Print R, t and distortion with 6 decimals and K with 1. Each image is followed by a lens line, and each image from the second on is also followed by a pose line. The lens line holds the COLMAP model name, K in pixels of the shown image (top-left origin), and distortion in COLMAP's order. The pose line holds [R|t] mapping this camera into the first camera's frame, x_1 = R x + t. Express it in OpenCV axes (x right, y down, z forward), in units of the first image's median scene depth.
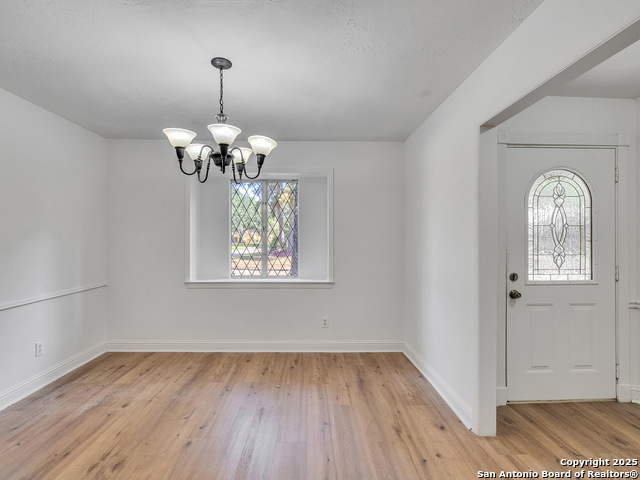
lens RADIAL K [[326.6, 0, 317.3], [0, 326.6, 240.5], [0, 0, 1]] dist [-0.006107, 0.001985]
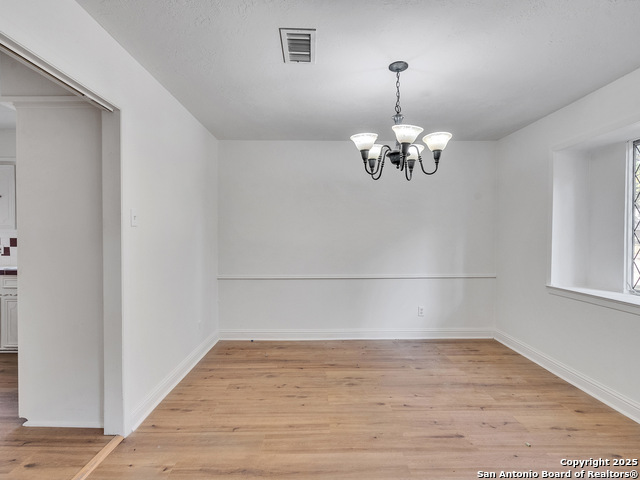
lens RADIAL K [[326.6, 0, 317.3], [0, 326.6, 240.5], [0, 0, 1]] dist [-0.006107, 0.001985]
pose [[-0.004471, 0.013949, -0.999893, 0.585178], [-0.009825, 0.999854, 0.013993, 0.009681], [0.999942, 0.009886, -0.004333, 0.567472]]
